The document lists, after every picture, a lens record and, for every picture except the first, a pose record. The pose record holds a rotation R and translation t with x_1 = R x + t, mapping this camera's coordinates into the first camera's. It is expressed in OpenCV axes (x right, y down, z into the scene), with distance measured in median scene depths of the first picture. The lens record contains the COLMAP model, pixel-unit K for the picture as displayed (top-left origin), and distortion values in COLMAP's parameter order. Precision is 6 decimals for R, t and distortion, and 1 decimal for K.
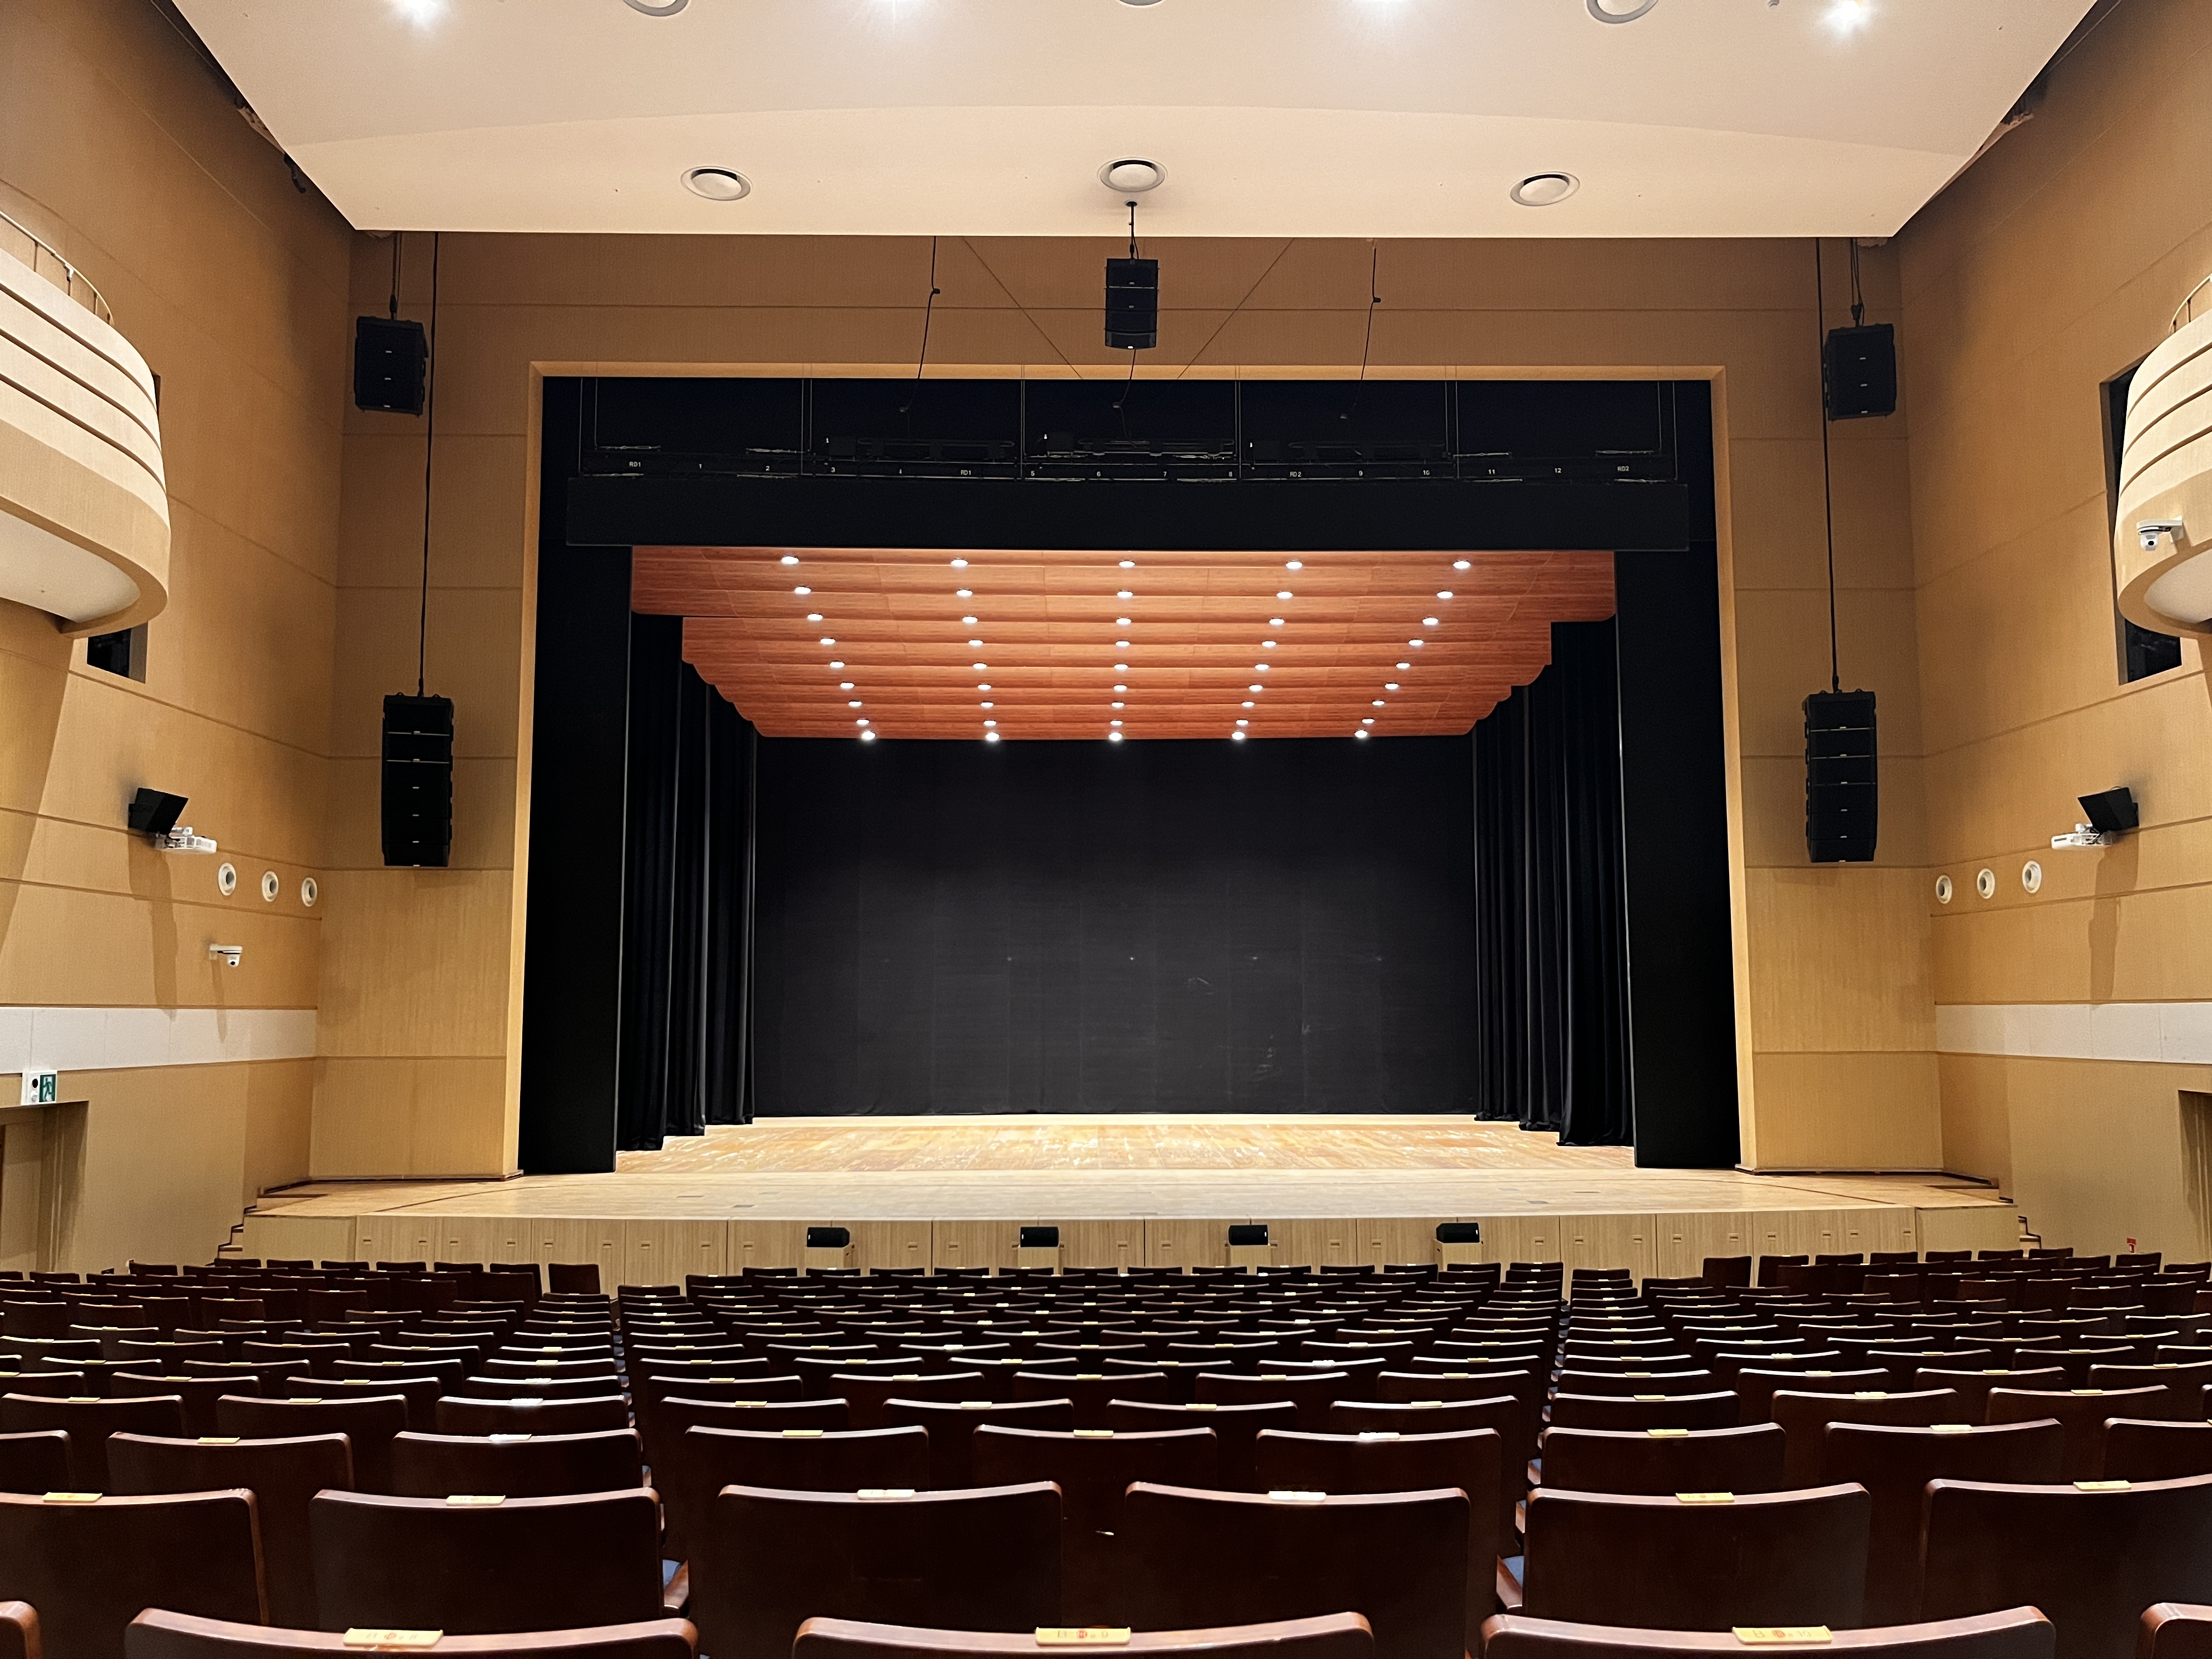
lens RADIAL K [[1676.8, 0, 1120.8], [0, 1676.8, 847.0], [0, 0, 1]] dist [0.053684, -0.079305]
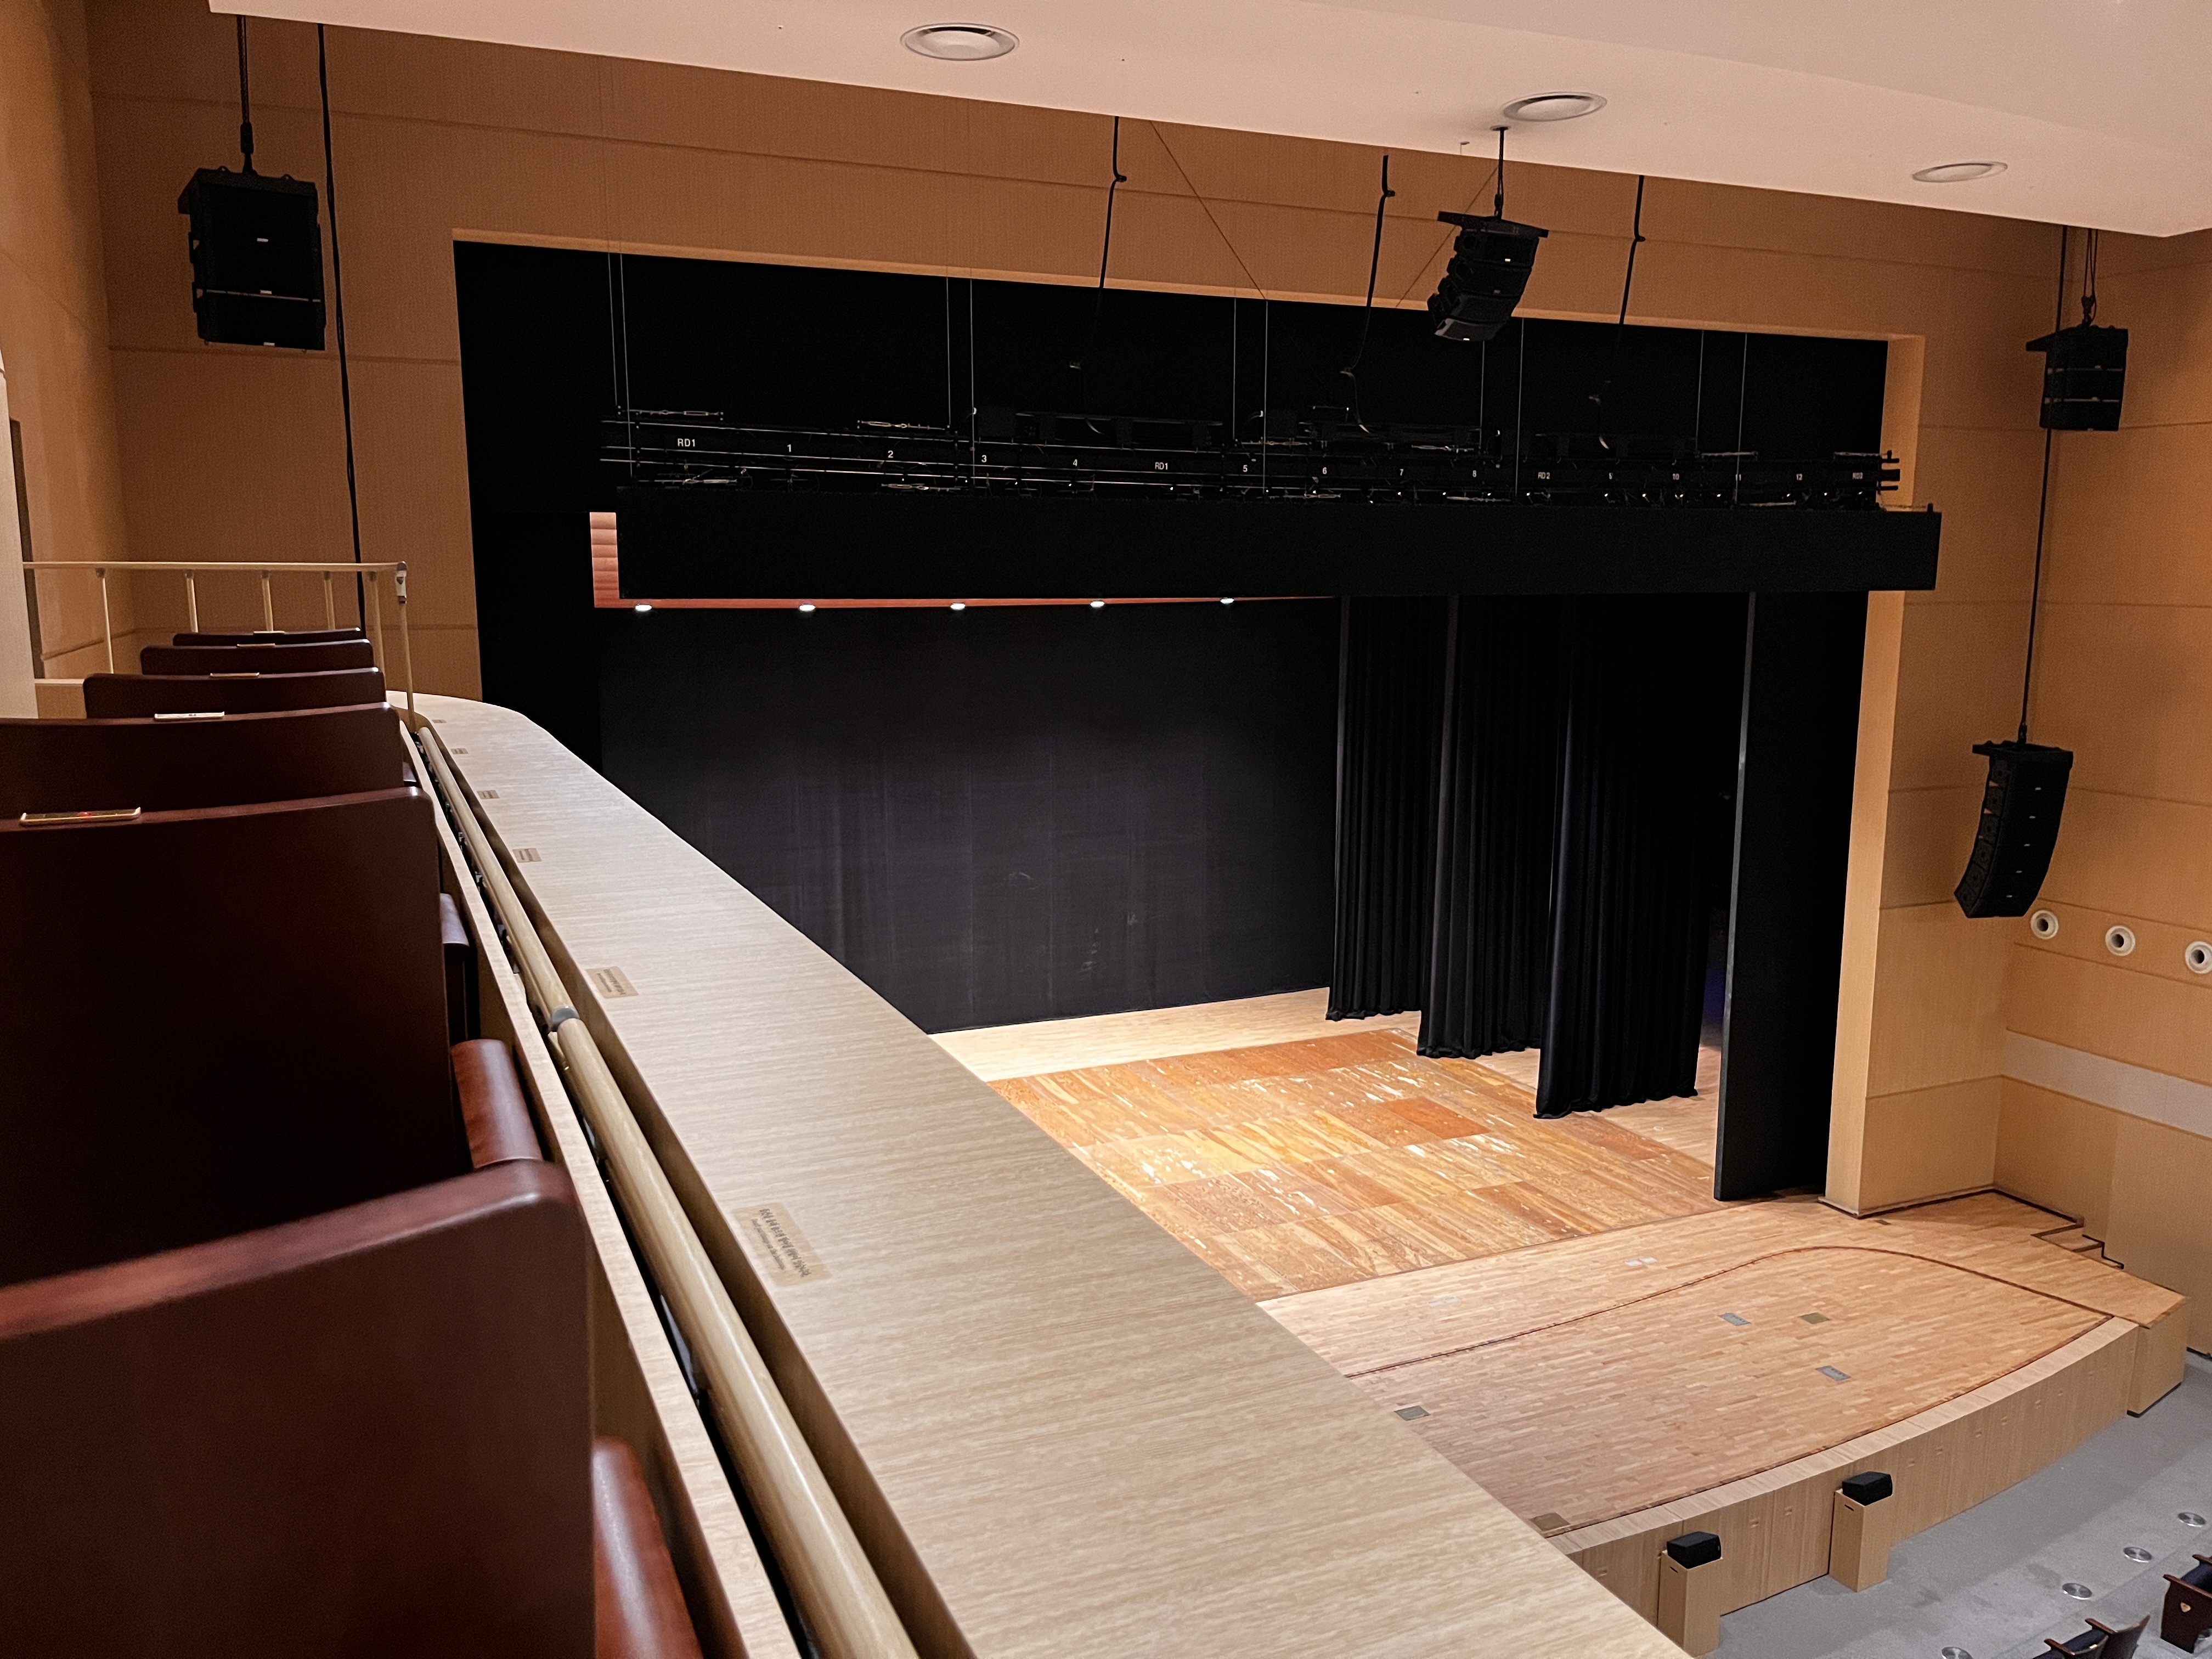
lens RADIAL K [[1676.8, 0, 1100.5], [0, 1676.8, 844.4], [0, 0, 1]] dist [0.053684, -0.079305]
pose [[0.920697, -0.061680, 0.385373, -0.394096], [-0.039479, 0.967648, 0.249195, -0.243161], [-0.388276, -0.244647, 0.888476, 0.348799]]
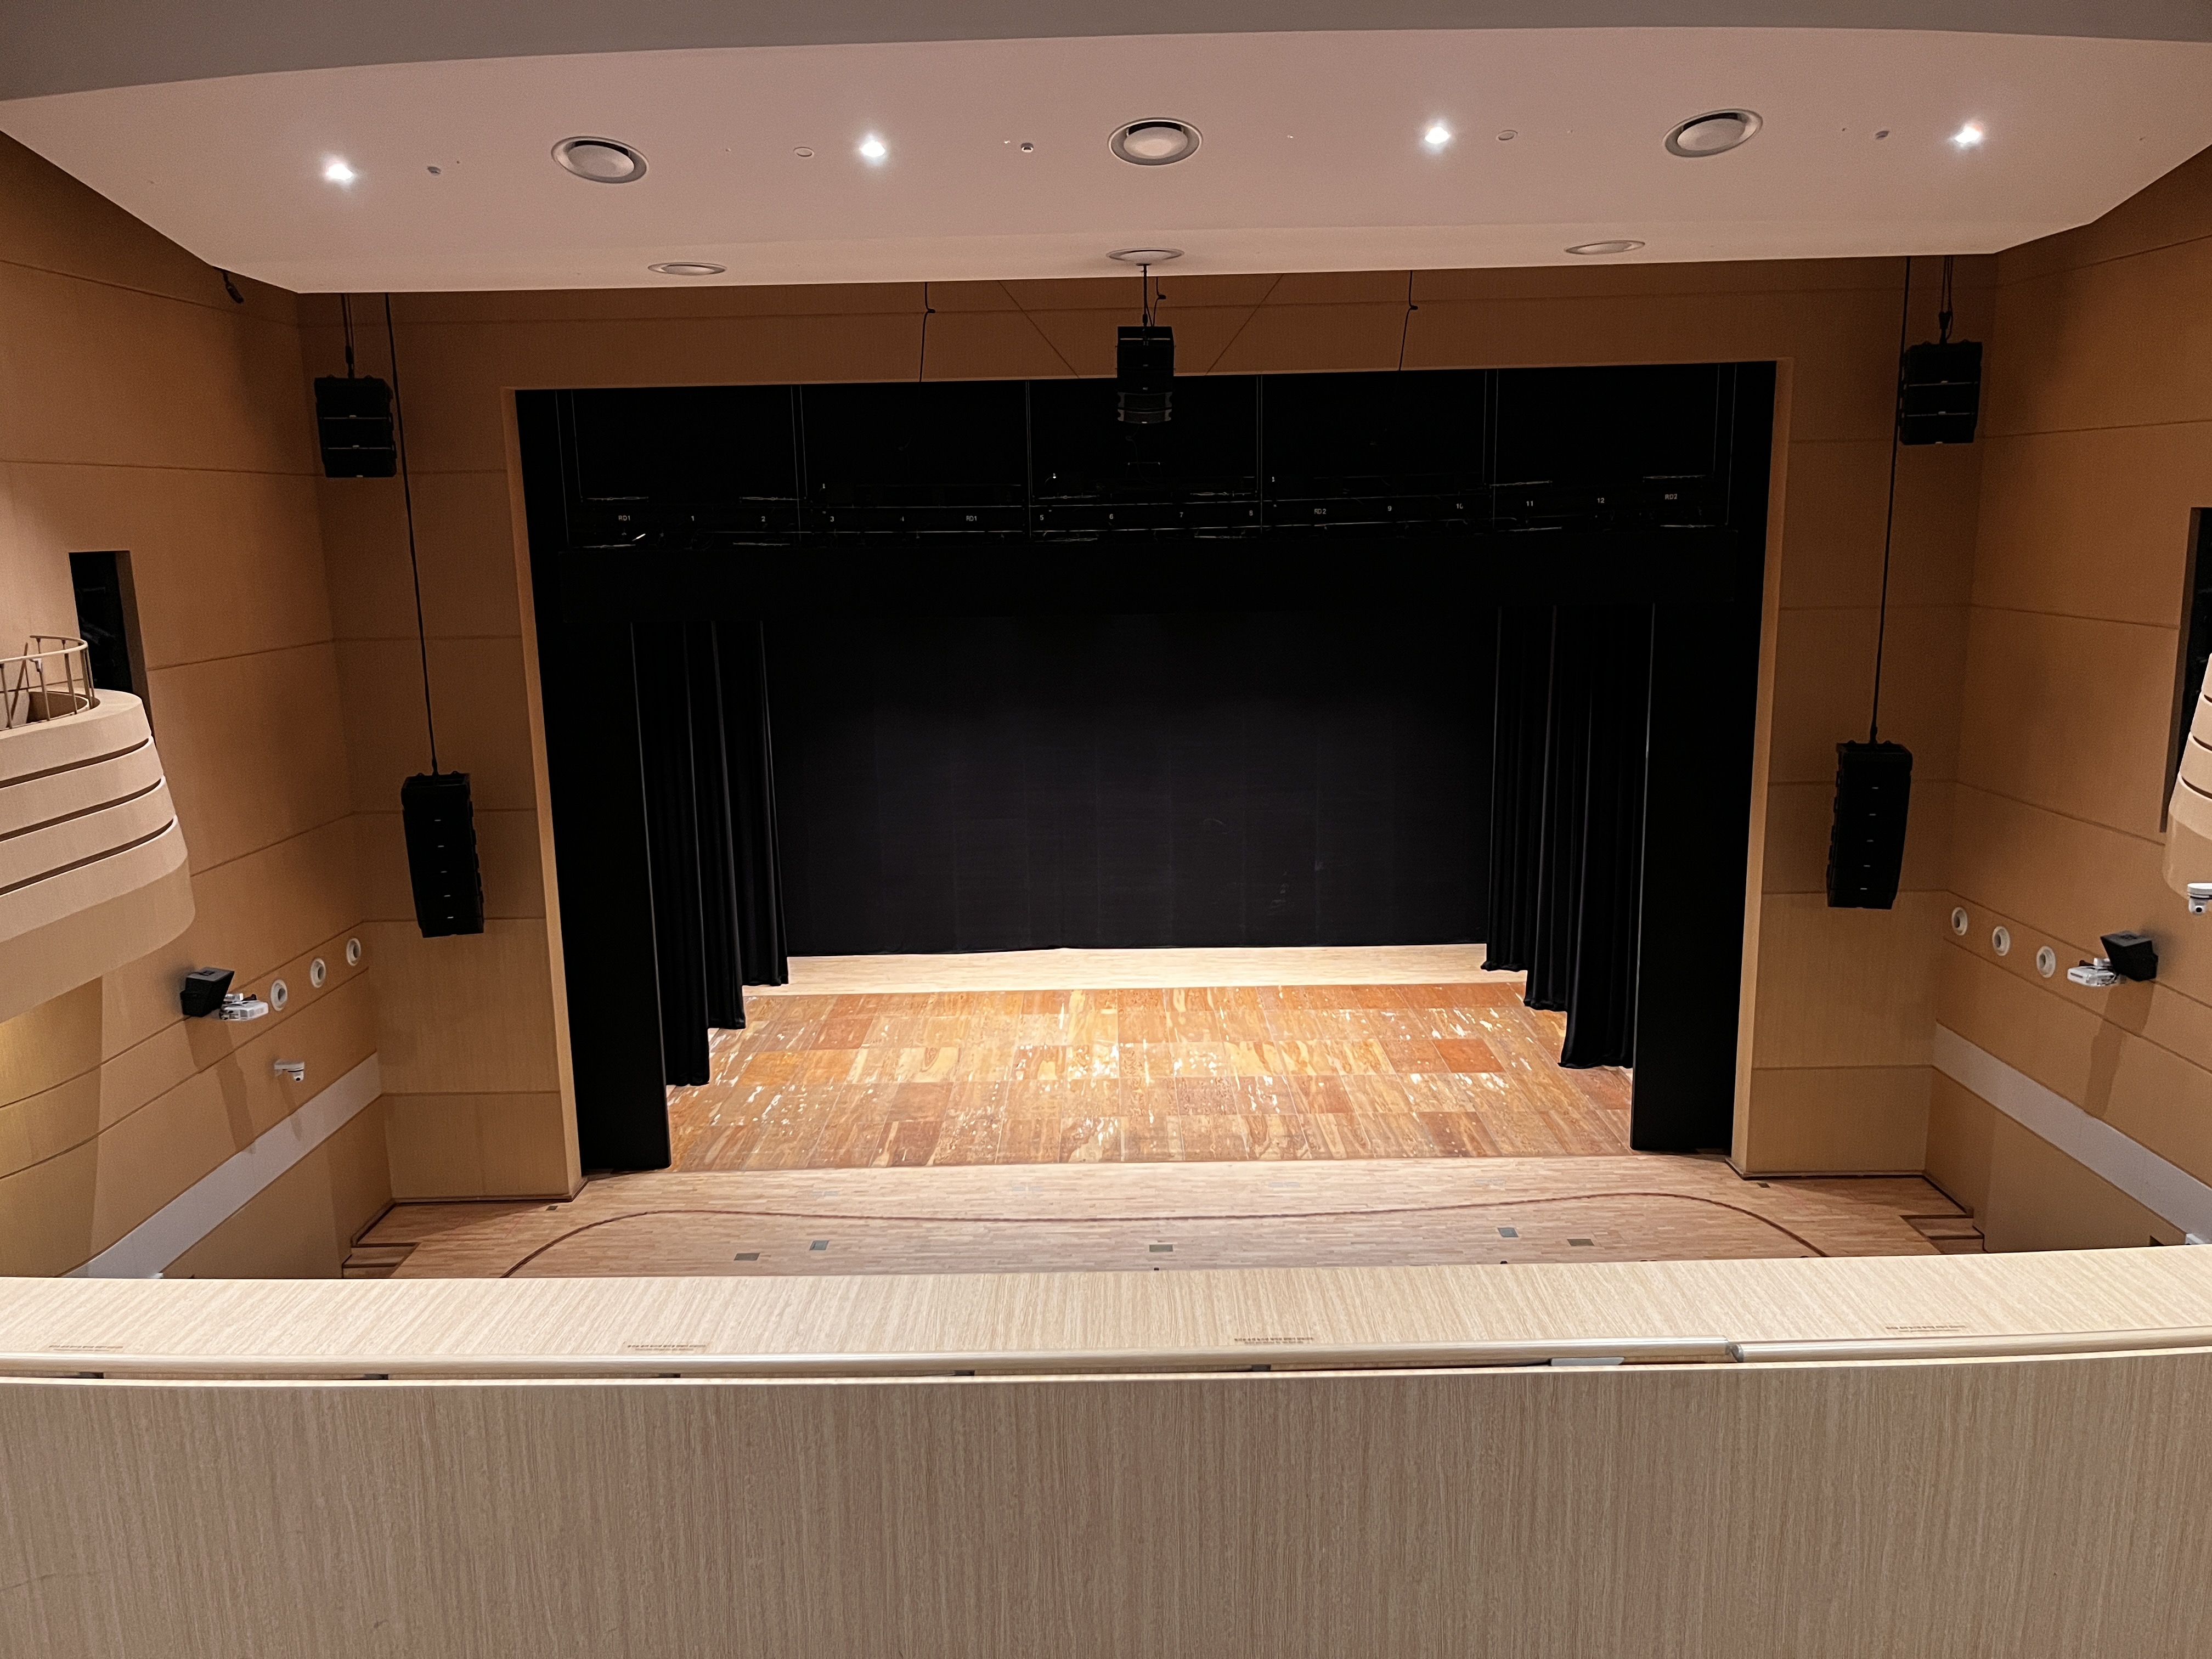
lens RADIAL K [[1676.8, 0, 1092.9], [0, 1676.8, 851.3], [0, 0, 1]] dist [0.053684, -0.079305]
pose [[0.999603, -0.013376, -0.024816, -0.002715], [0.020044, 0.956222, 0.291956, -0.317817], [0.019825, -0.292337, 0.956110, 0.040385]]
